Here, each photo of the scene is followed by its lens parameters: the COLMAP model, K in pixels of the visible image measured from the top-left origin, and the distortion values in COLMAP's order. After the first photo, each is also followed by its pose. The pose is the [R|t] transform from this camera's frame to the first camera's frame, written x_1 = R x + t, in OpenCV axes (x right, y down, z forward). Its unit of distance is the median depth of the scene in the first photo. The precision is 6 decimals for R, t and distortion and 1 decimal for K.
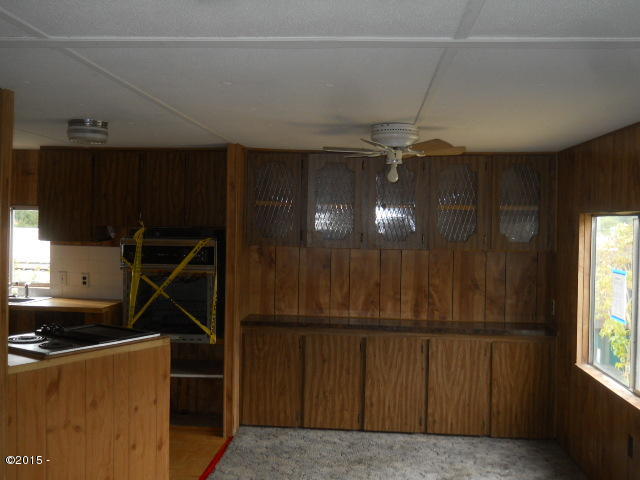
lens RADIAL K [[708.7, 0, 320.0], [0, 708.7, 239.7], [0, 0, 1]] dist [-0.020080, 0.000000]
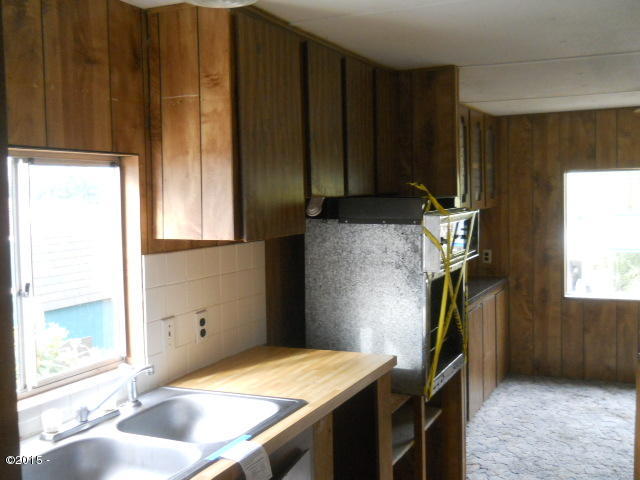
lens RADIAL K [[708.7, 0, 320.2], [0, 708.7, 238.5], [0, 0, 1]] dist [-0.020080, 0.000000]
pose [[0.340474, -0.085970, 0.936315, -0.849392], [0.055672, 0.995907, 0.071197, -0.028669], [-0.938604, 0.027885, 0.343867, 0.928210]]
